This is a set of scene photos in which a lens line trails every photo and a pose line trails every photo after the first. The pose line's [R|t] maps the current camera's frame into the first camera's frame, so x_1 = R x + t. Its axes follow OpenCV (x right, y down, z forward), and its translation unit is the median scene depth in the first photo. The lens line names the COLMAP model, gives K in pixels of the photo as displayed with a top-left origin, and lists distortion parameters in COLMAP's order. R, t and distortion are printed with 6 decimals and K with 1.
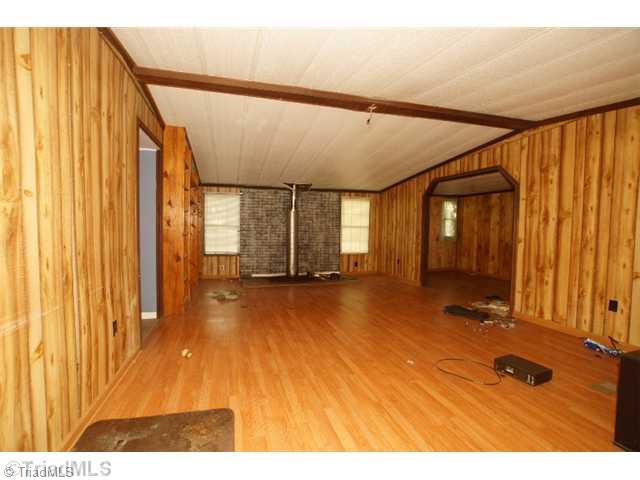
lens RADIAL K [[301.6, 0, 319.1], [0, 301.6, 241.7], [0, 0, 1]] dist [0.000717, 0.000745]
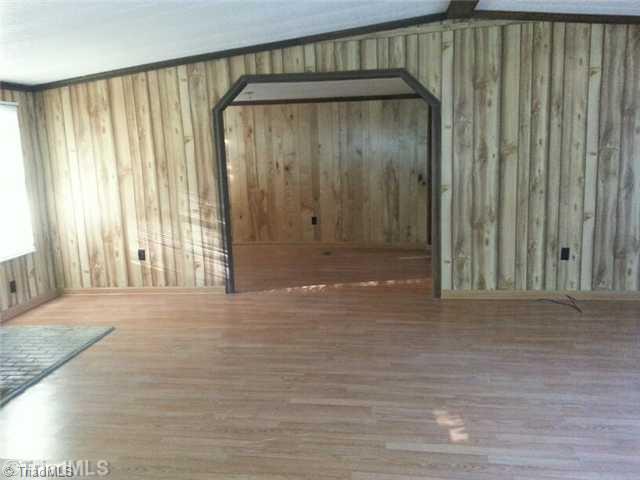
lens RADIAL K [[522.4, 0, 319.9], [0, 522.4, 237.5], [0, 0, 1]] dist [0.006716, -0.011992]
pose [[0.434083, -0.186854, 0.881282, -0.582356], [0.085700, 0.982382, 0.166078, -0.129101], [-0.896787, 0.003434, 0.442449, 0.828305]]
